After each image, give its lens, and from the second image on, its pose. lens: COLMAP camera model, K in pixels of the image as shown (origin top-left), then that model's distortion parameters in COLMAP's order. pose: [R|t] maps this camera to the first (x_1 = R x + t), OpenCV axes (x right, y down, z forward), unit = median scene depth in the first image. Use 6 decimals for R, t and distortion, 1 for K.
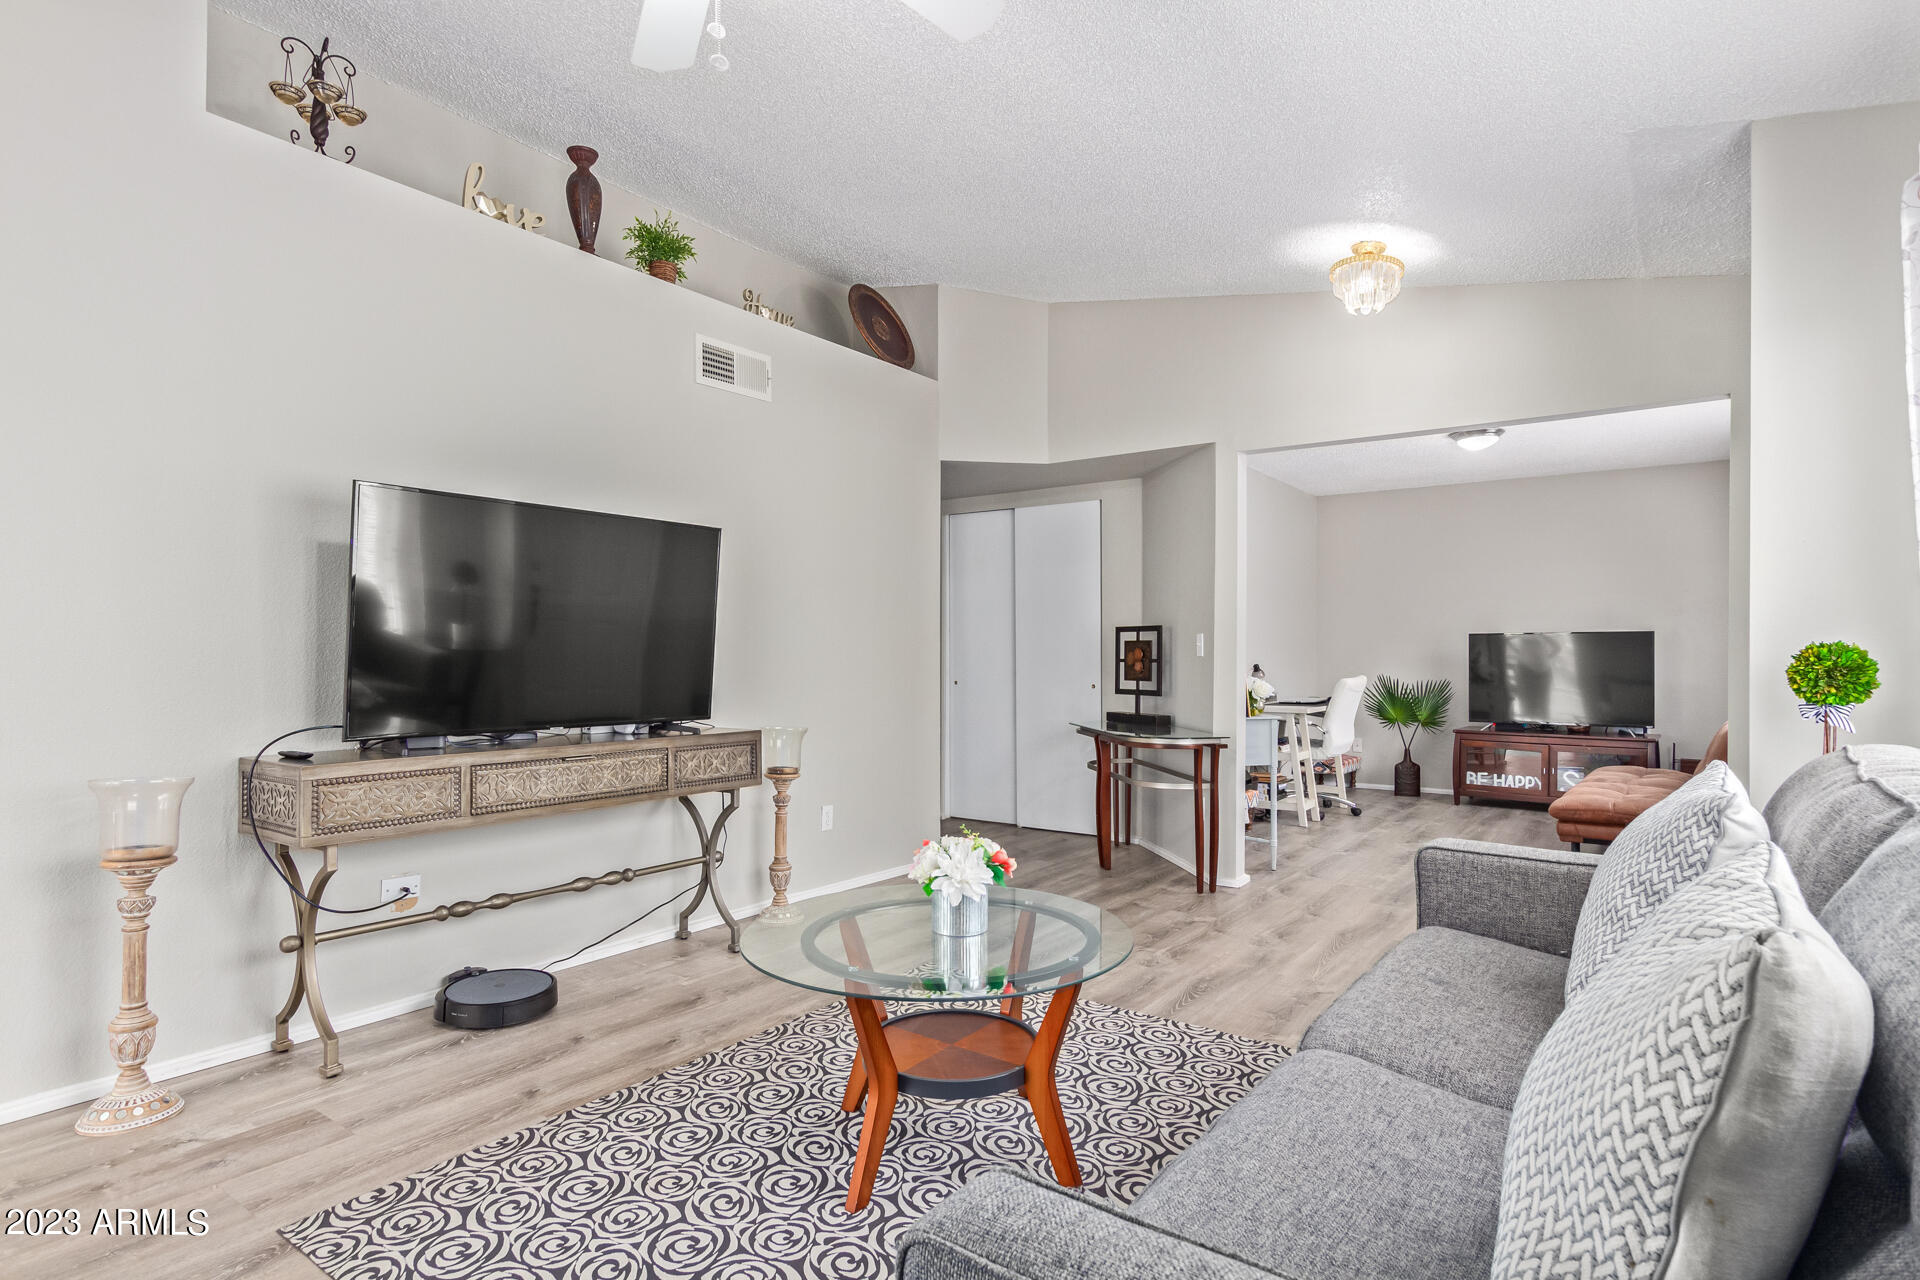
lens RADIAL K [[1005.5, 0, 960.0], [0, 1005.5, 640.0], [0, 0, 1]] dist [-0.000987, 0.000390]
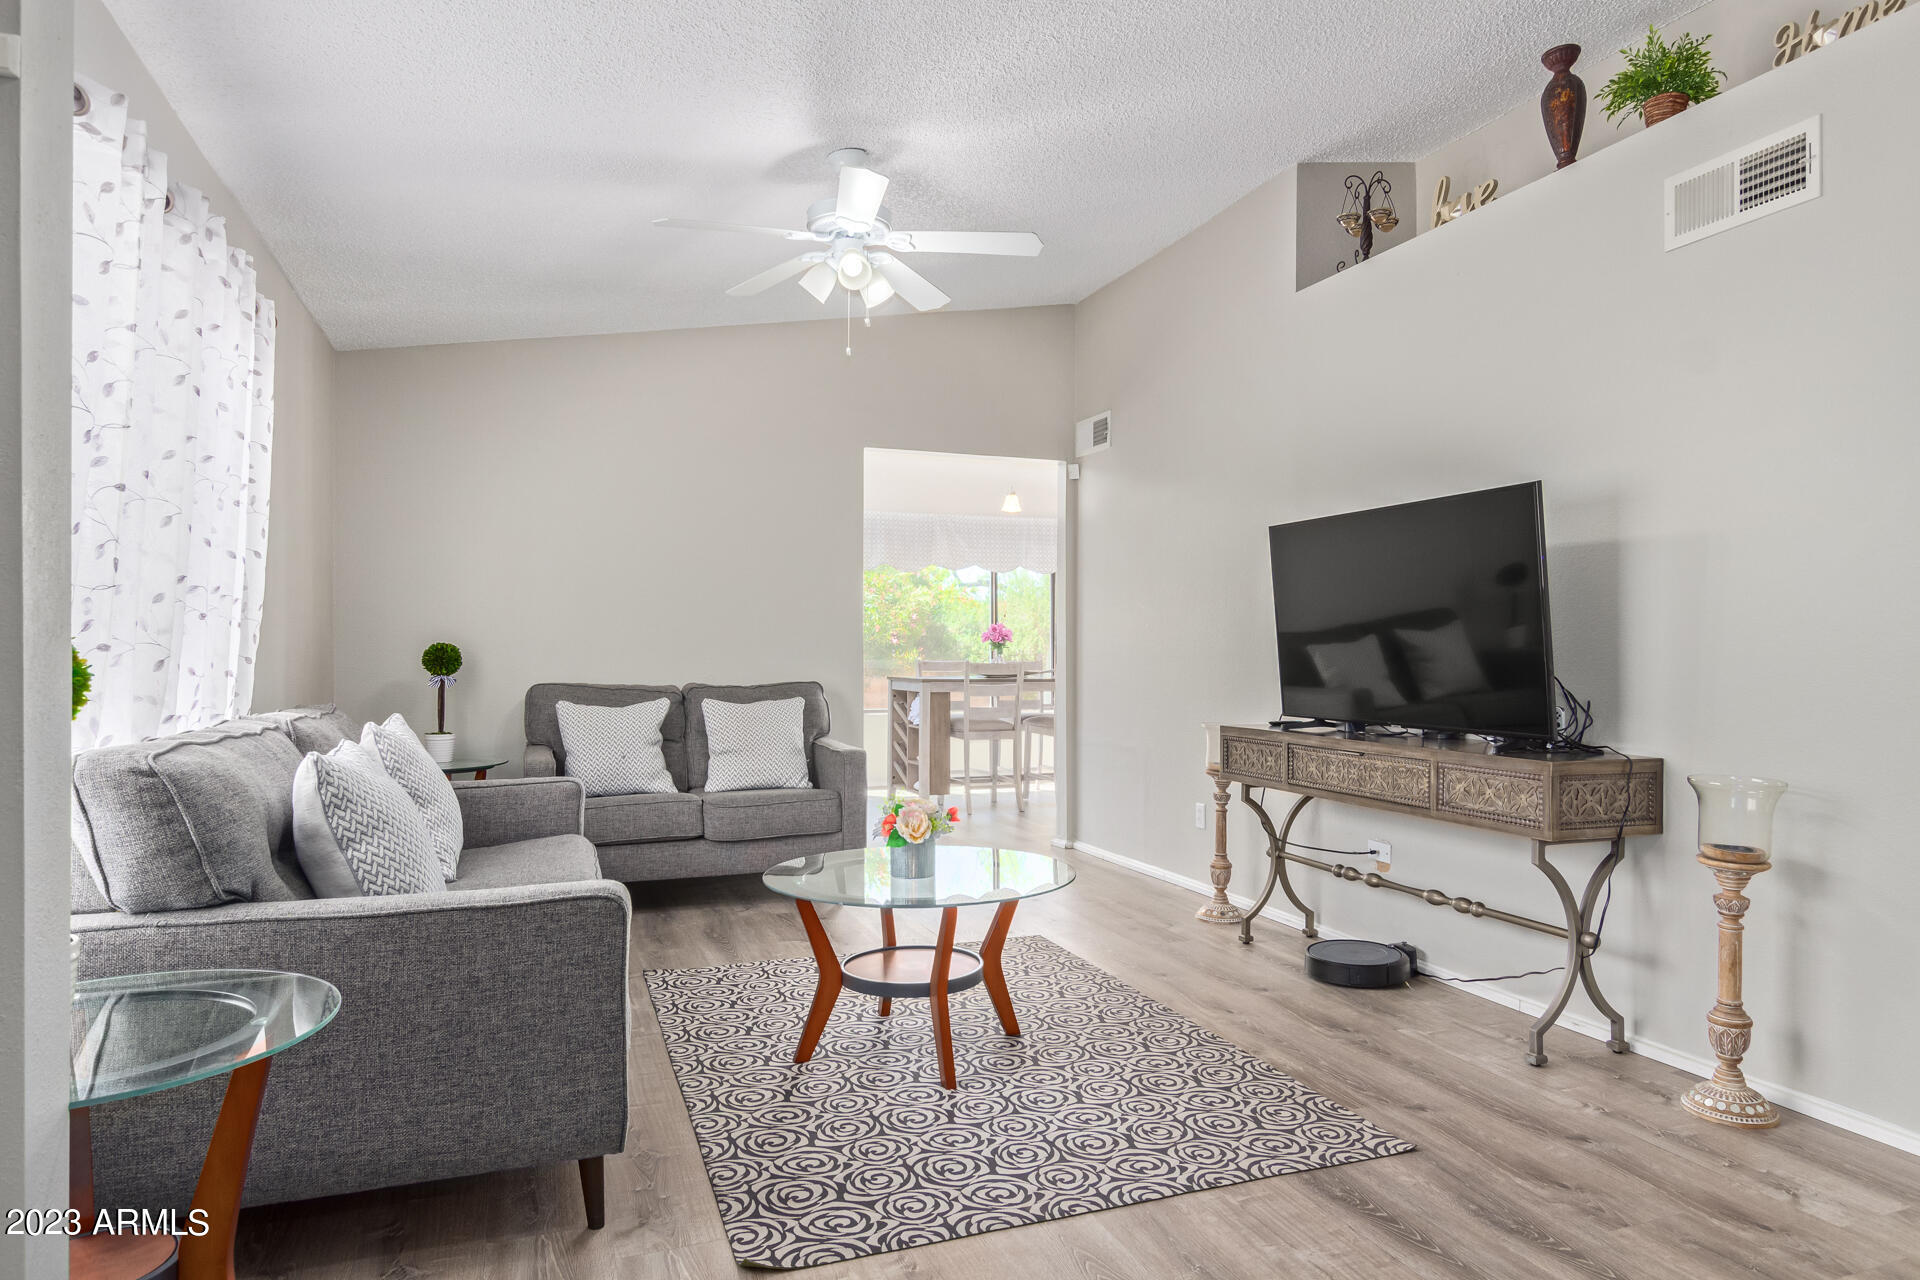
lens RADIAL K [[1151.1, 0, 961.3], [0, 1151.1, 661.4], [0, 0, 1]] dist [0.121591, -0.000064]
pose [[-0.535789, -0.001975, -0.844350, 0.655132], [-0.001571, 0.999998, -0.001342, 0.020347], [0.844351, 0.000607, -0.535791, 1.001870]]
